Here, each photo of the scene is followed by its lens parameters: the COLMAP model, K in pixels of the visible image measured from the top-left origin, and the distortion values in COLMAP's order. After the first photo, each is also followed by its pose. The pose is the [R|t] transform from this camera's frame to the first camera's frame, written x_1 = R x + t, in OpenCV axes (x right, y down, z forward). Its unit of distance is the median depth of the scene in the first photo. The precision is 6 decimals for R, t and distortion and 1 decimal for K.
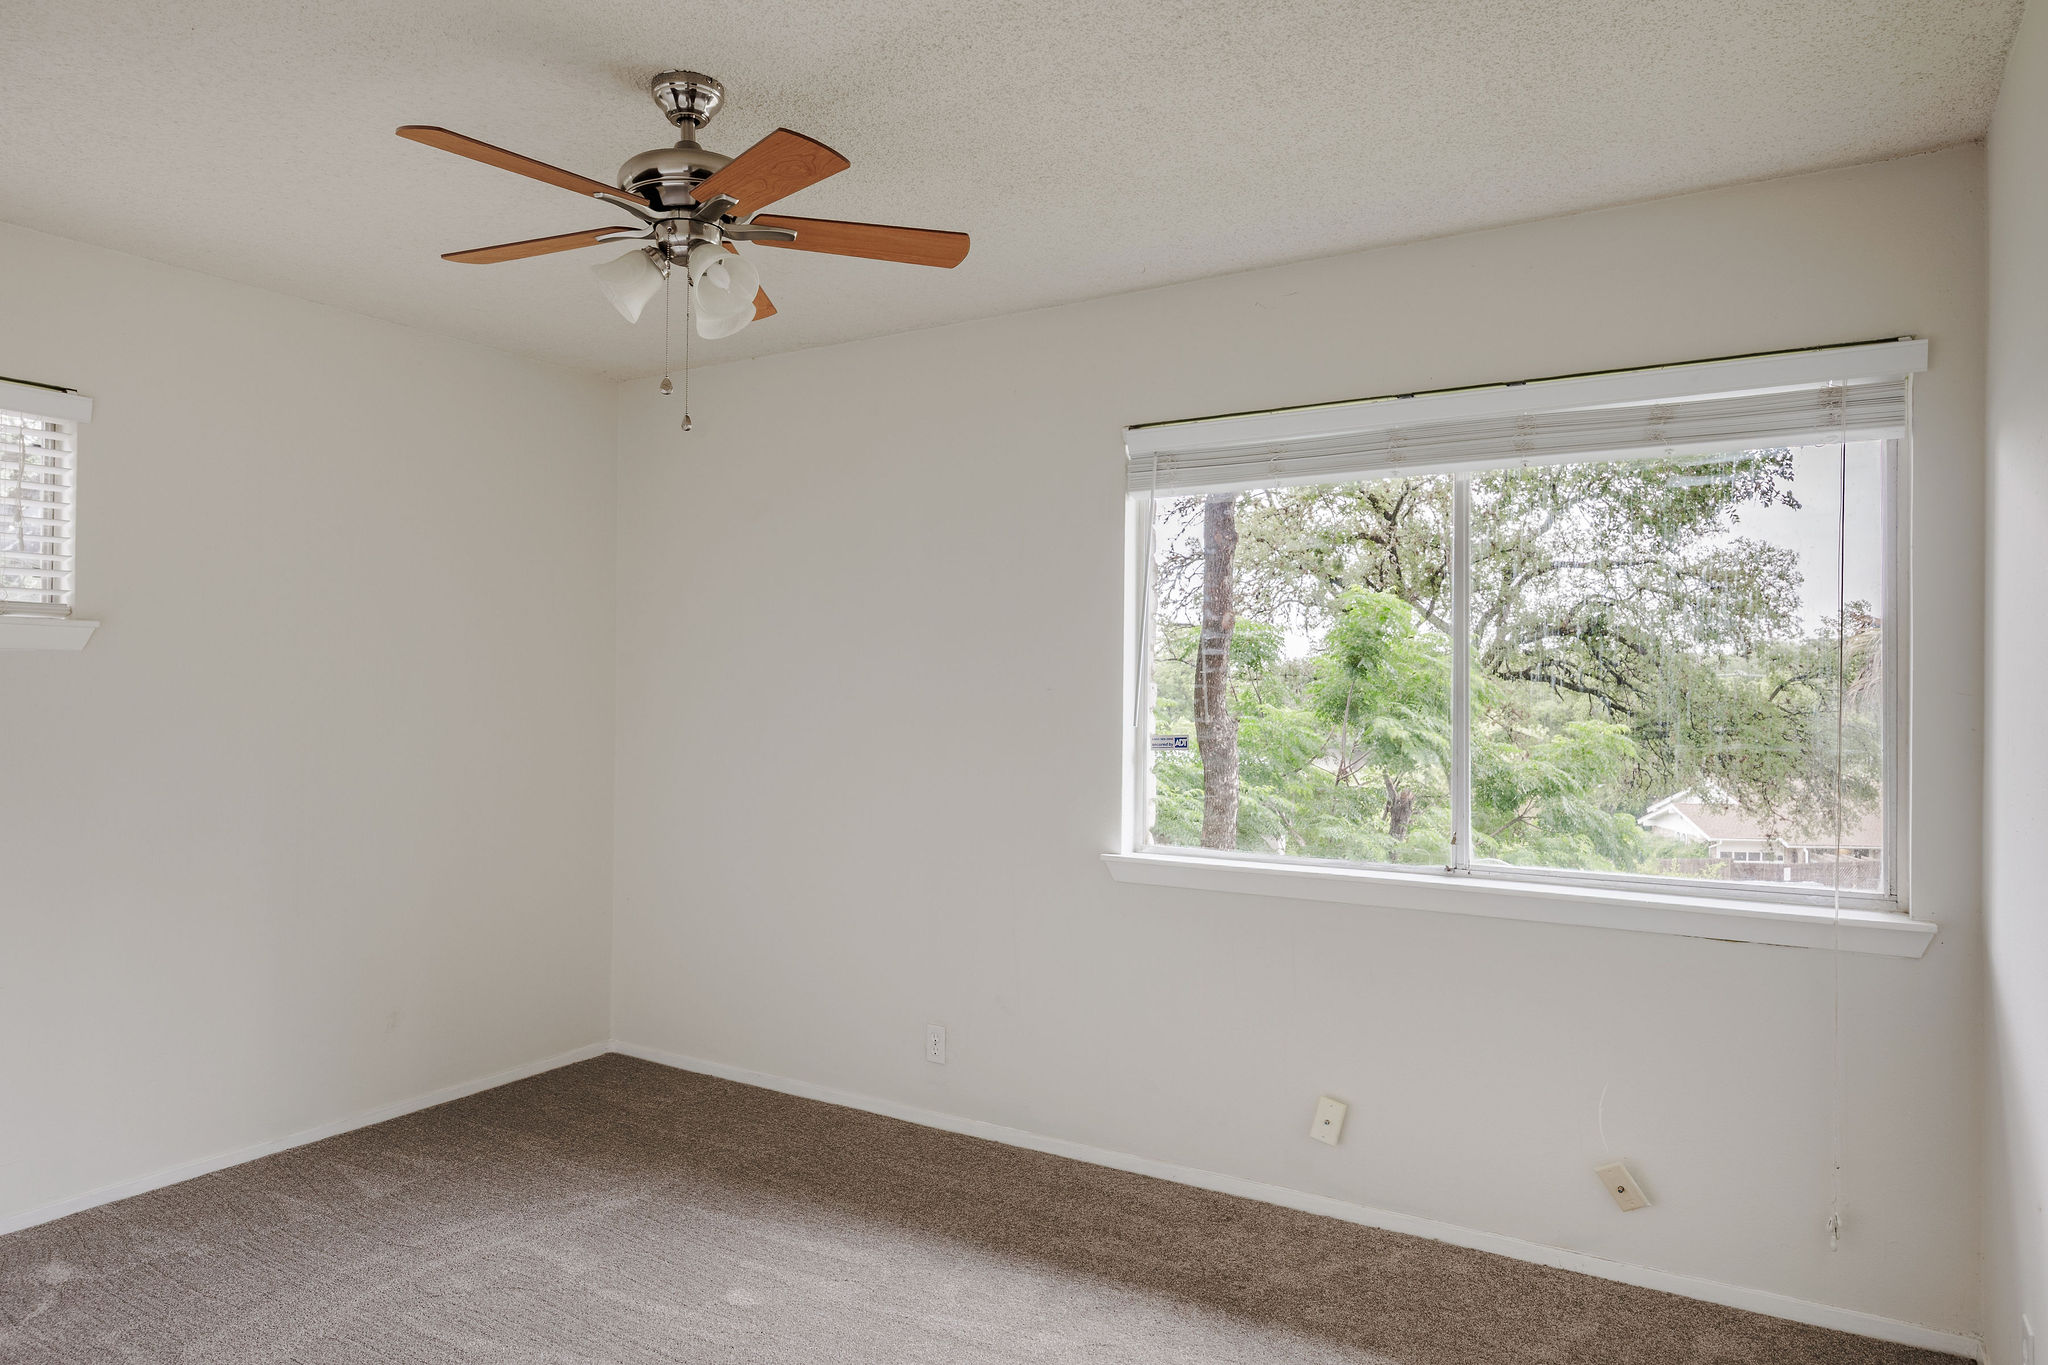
lens RADIAL K [[1320.2, 0, 1024.0], [0, 1320.2, 682.5], [0, 0, 1]] dist [0.020246, 0.001304]
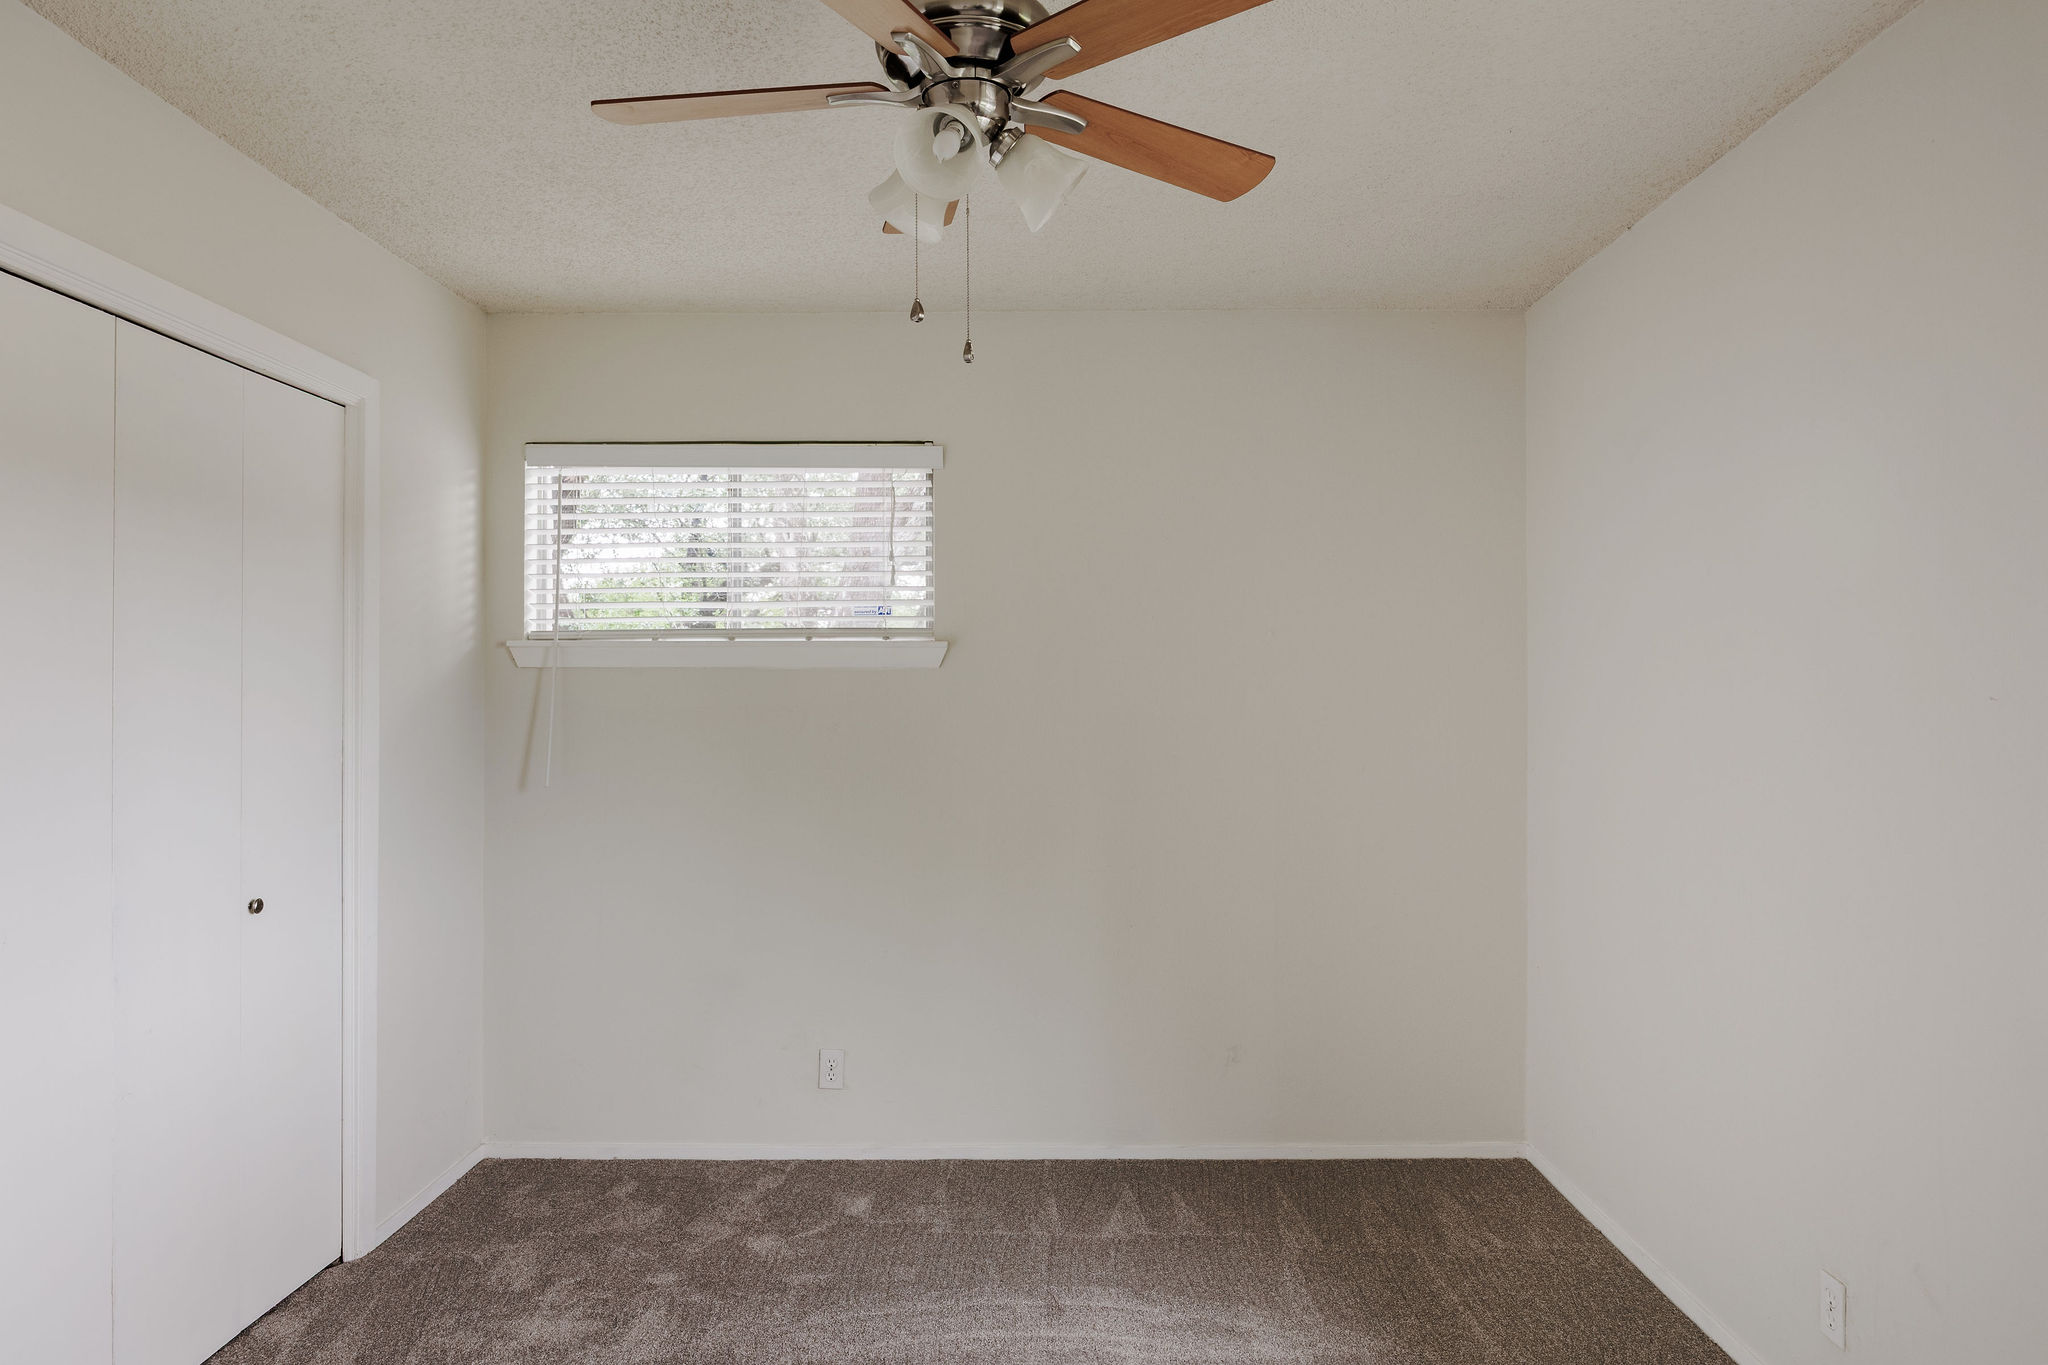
lens RADIAL K [[1320.2, 0, 1024.0], [0, 1320.2, 682.5], [0, 0, 1]] dist [0.020246, 0.001304]
pose [[0.525612, -0.012969, -0.850625, 0.273332], [0.006680, 0.999916, -0.011117, 0.001152], [0.850698, 0.000161, 0.525655, 0.424432]]
